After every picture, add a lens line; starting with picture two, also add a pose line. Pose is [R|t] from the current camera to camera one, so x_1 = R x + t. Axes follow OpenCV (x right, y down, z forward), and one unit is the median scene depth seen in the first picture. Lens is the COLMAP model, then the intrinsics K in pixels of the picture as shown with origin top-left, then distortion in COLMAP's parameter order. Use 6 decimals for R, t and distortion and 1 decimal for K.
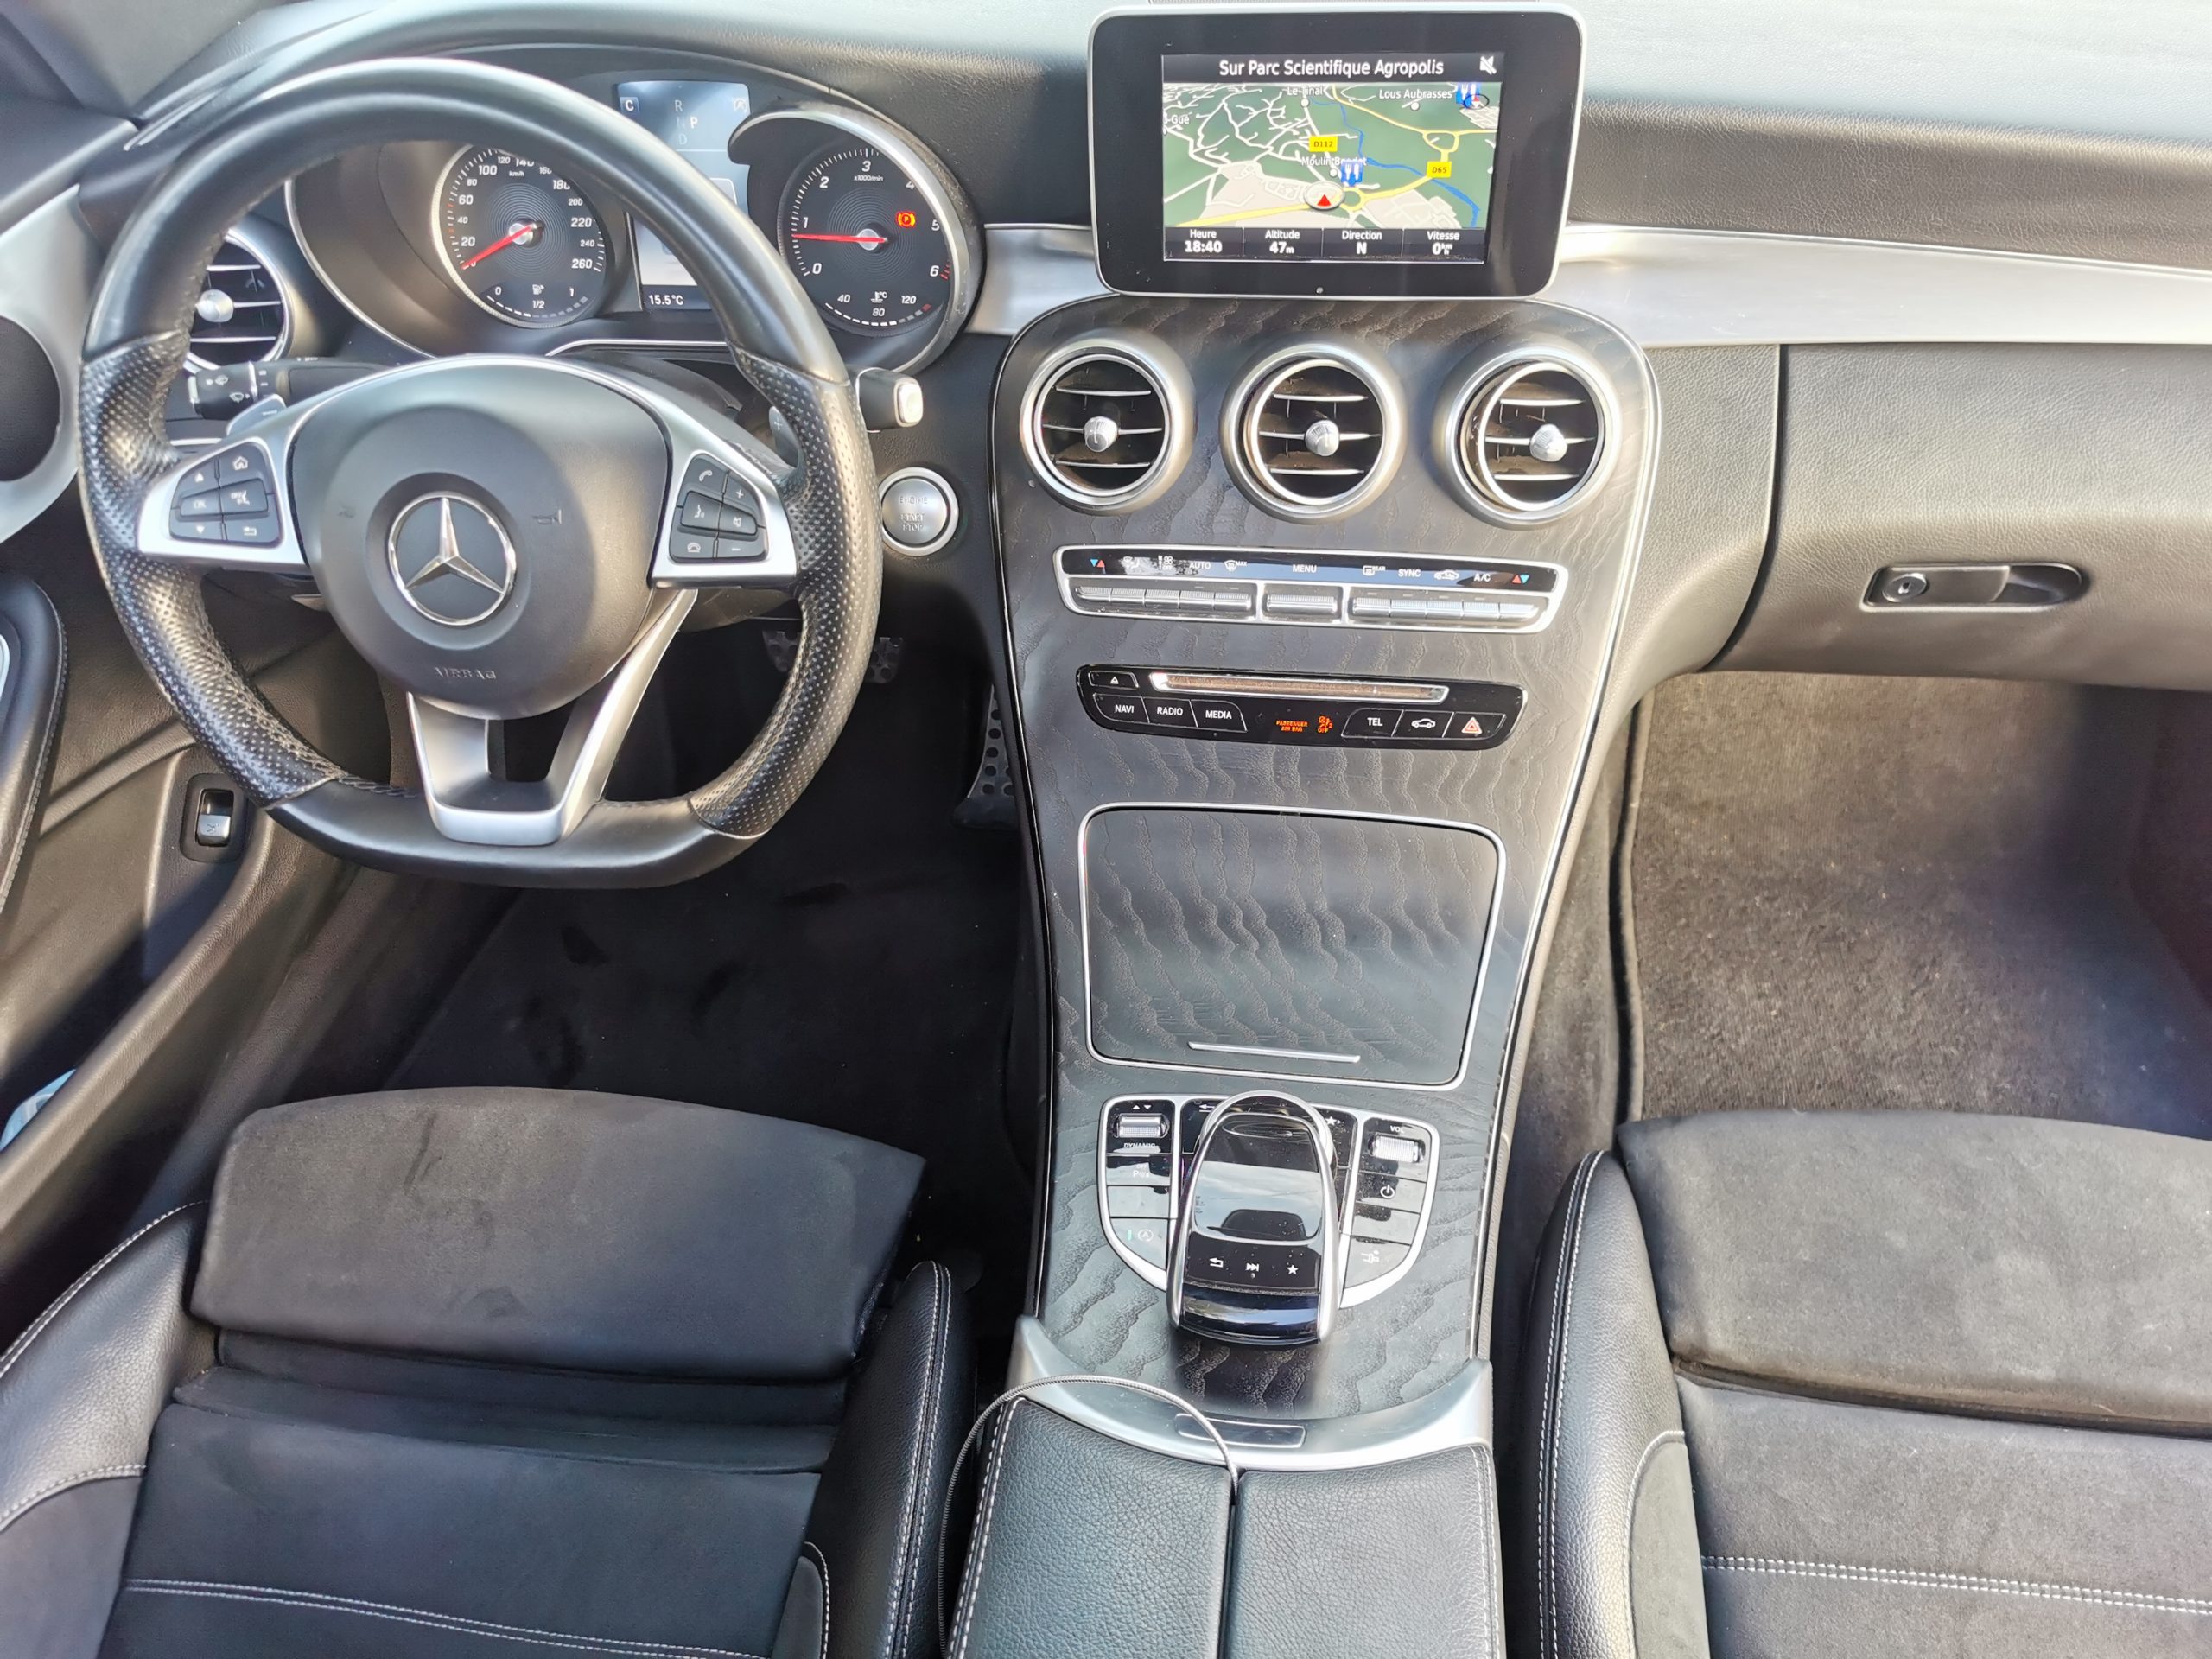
lens RADIAL K [[1736.8, 0, 1087.2], [0, 1736.8, 824.9], [0, 0, 1]] dist [0.036650, -0.061151]
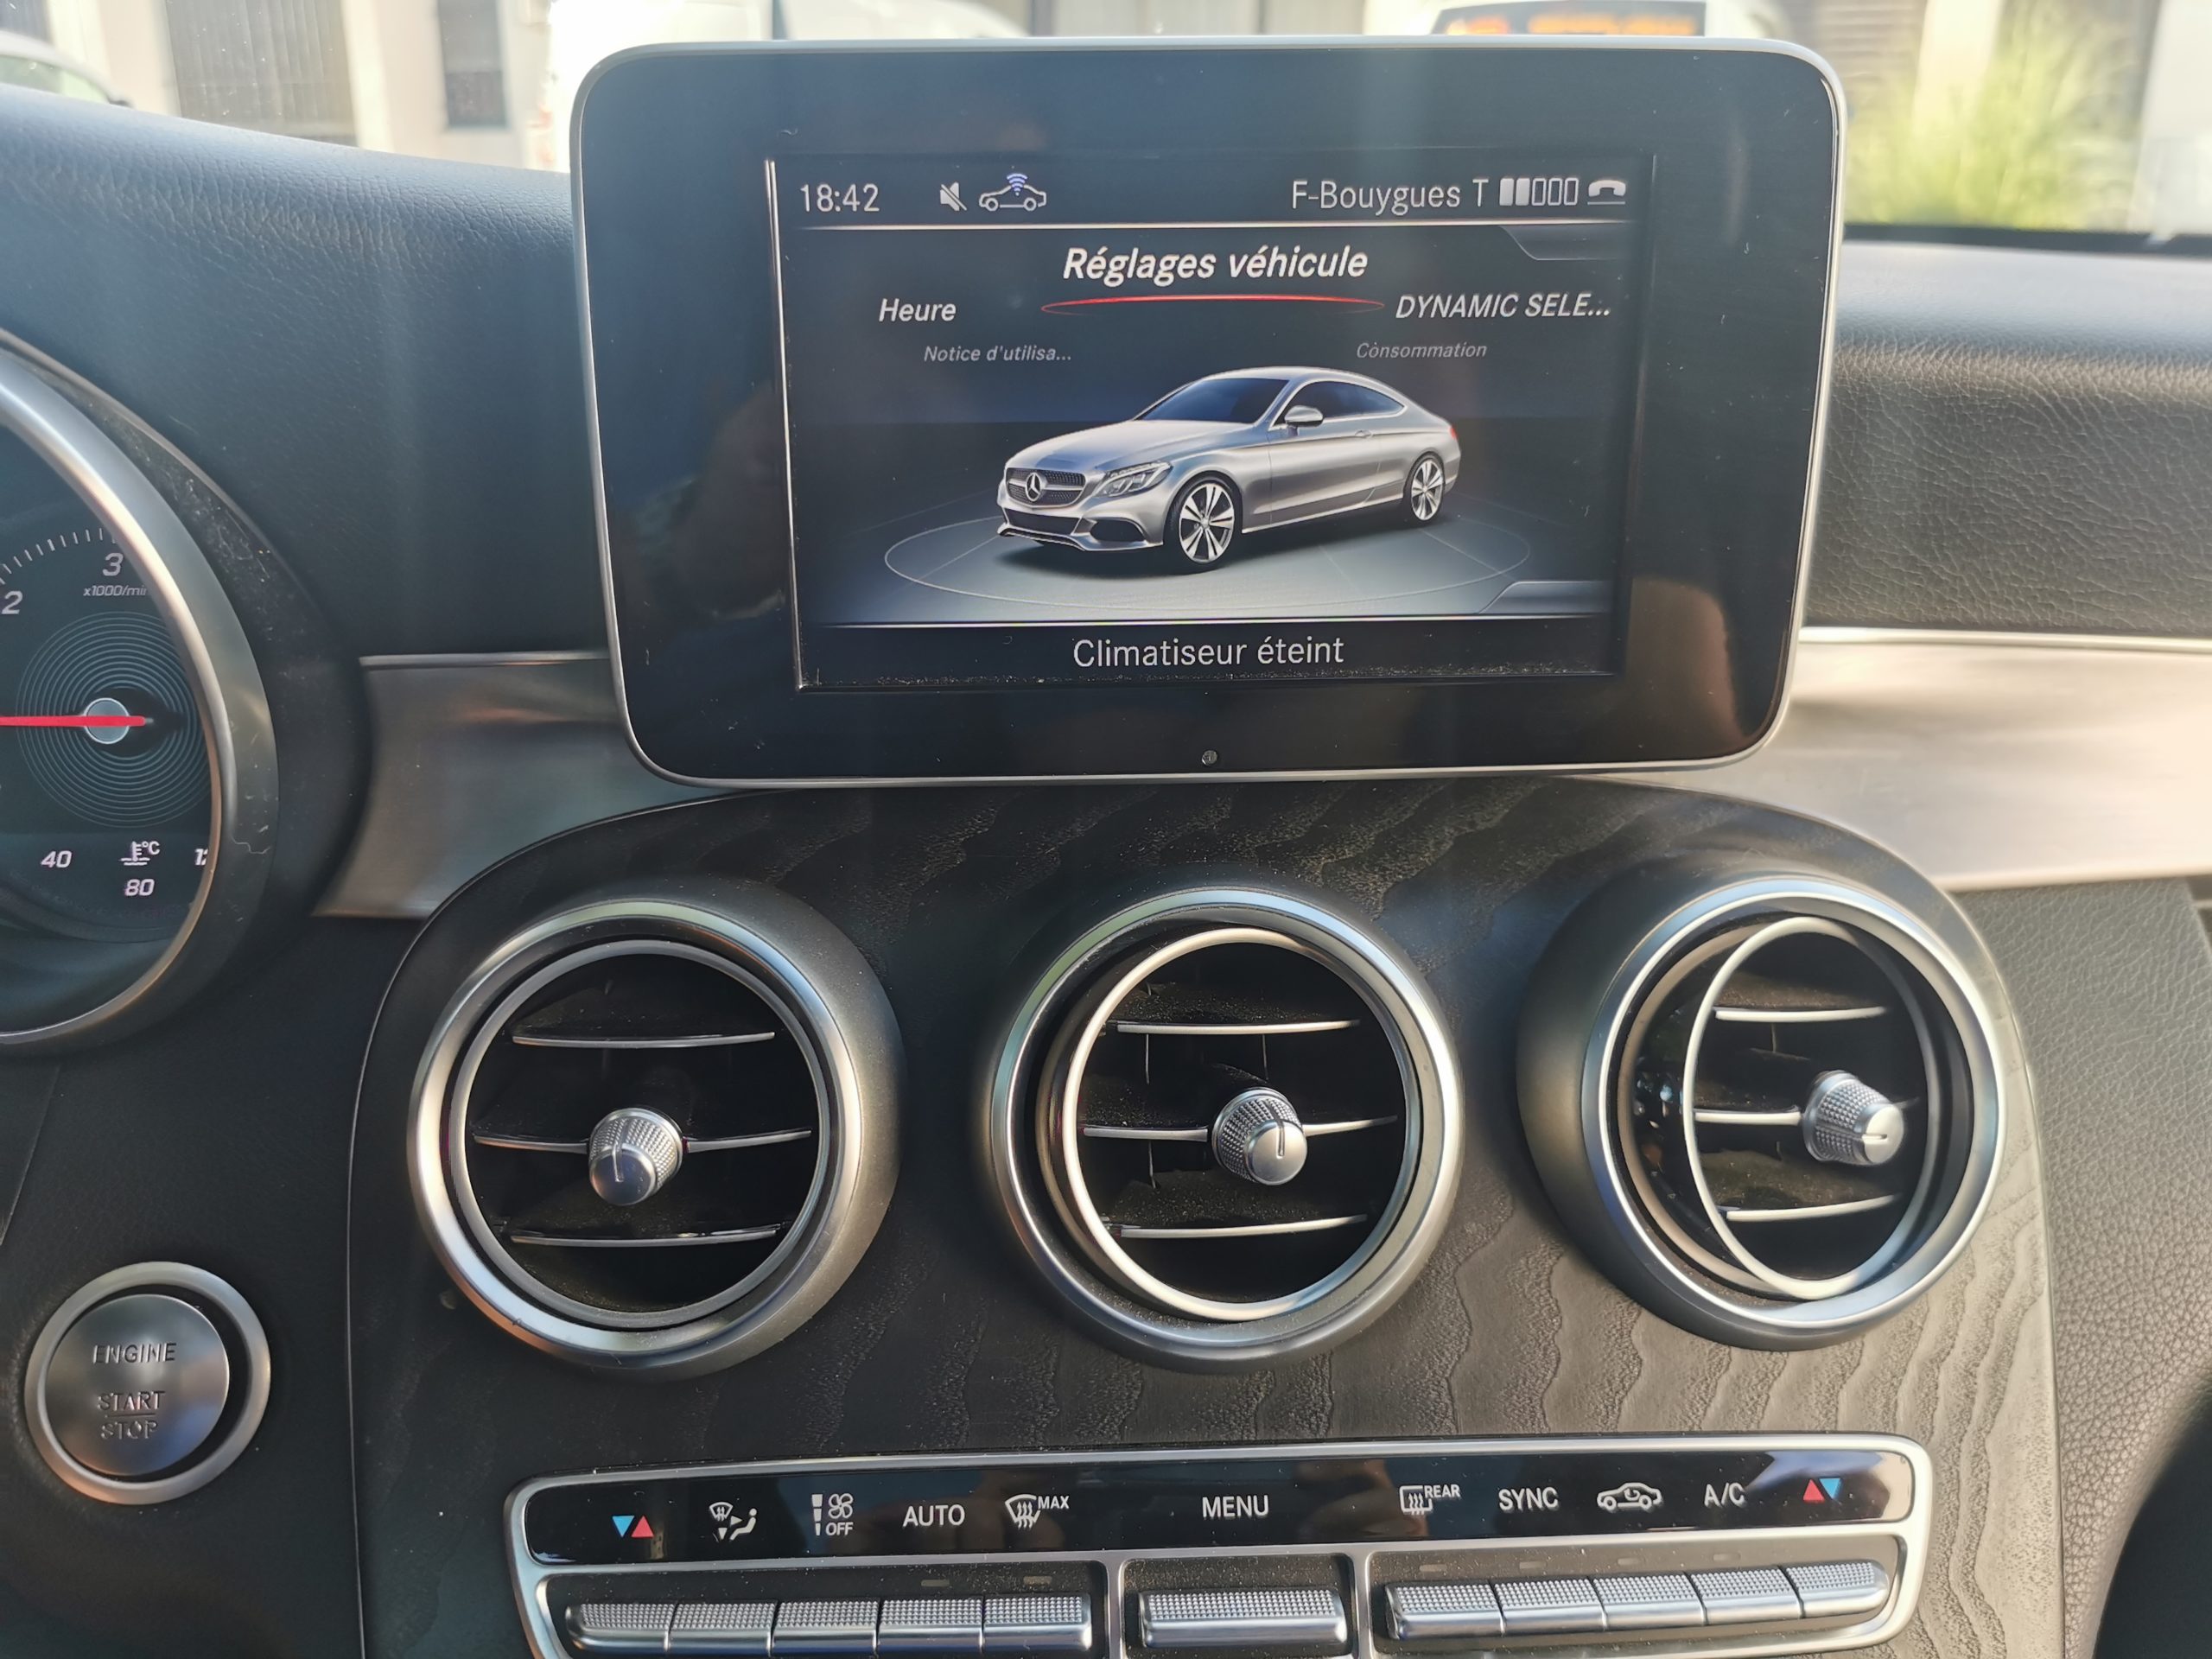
lens RADIAL K [[1736.8, 0, 1092.1], [0, 1736.8, 833.4], [0, 0, 1]] dist [0.036650, -0.061151]
pose [[0.984116, -0.021893, 0.176170, 0.038405], [0.084496, 0.930515, -0.356373, -0.152260], [-0.156127, 0.365598, 0.917585, 0.640553]]
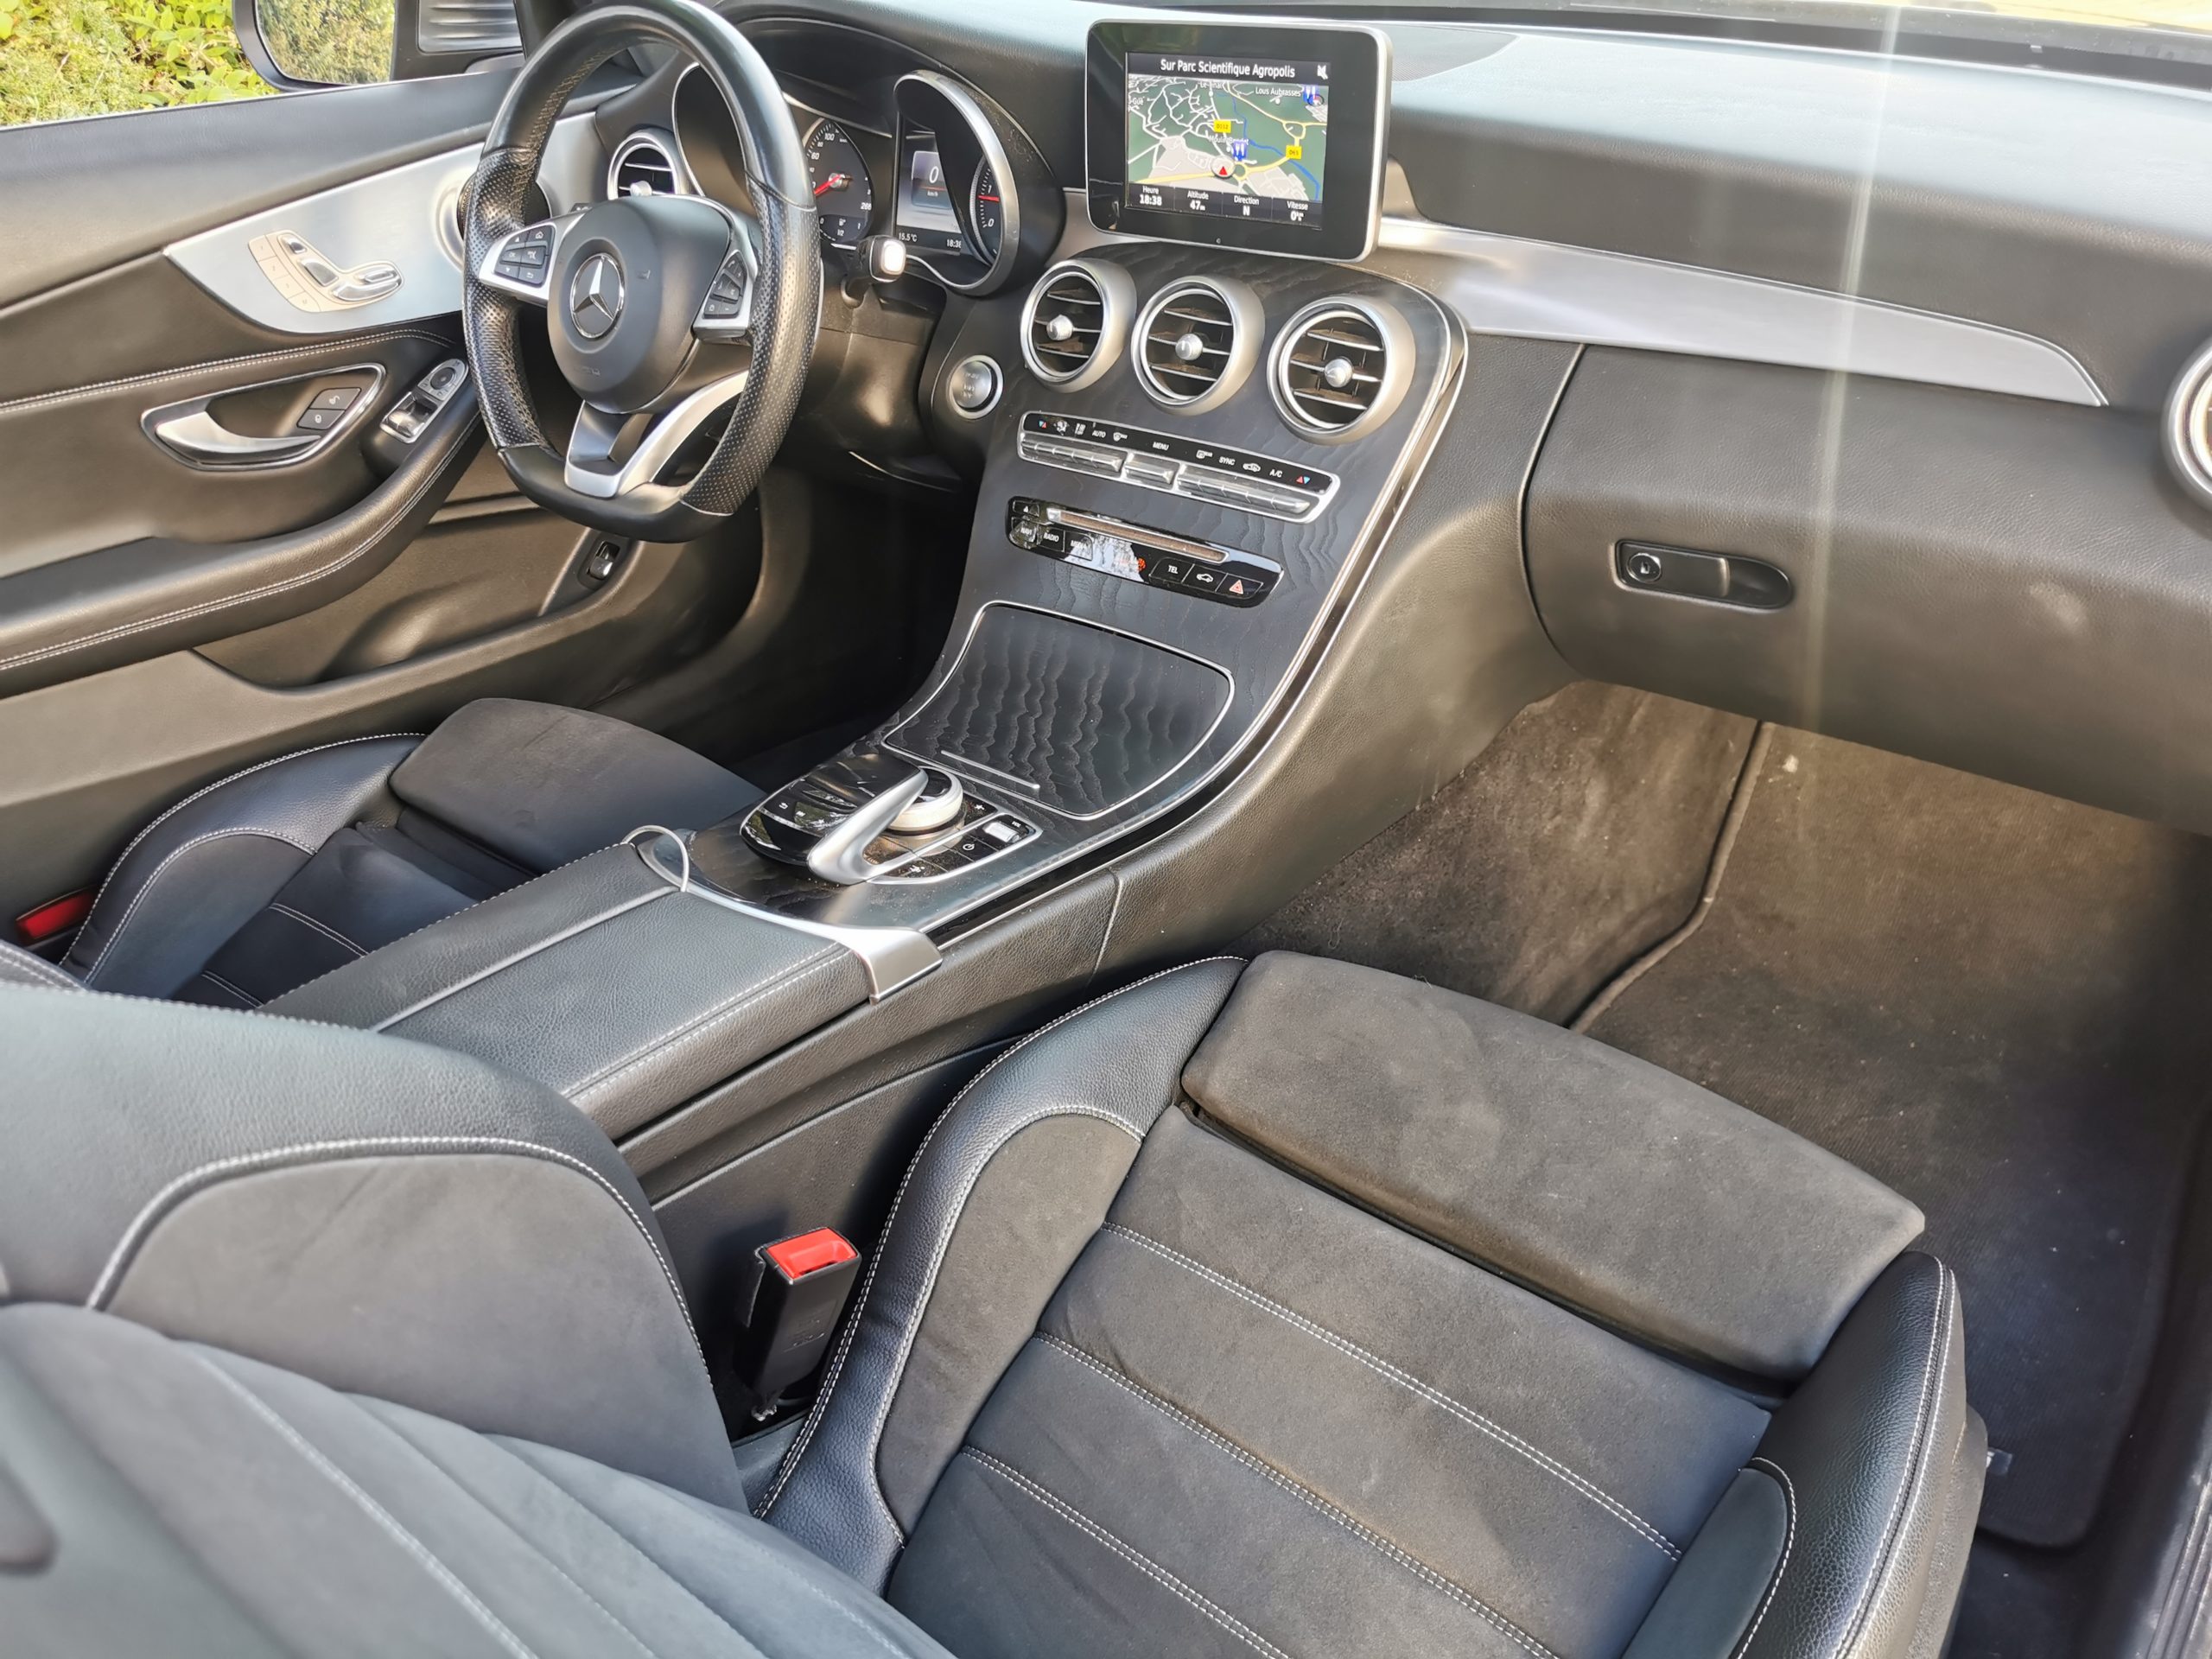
lens RADIAL K [[1736.8, 0, 1112.7], [0, 1736.8, 824.0], [0, 0, 1]] dist [0.036650, -0.061151]
pose [[0.859198, 0.264240, -0.438128, 0.743225], [-0.327821, 0.941767, -0.074888, 0.228594], [0.392826, 0.207971, 0.895788, -0.117138]]
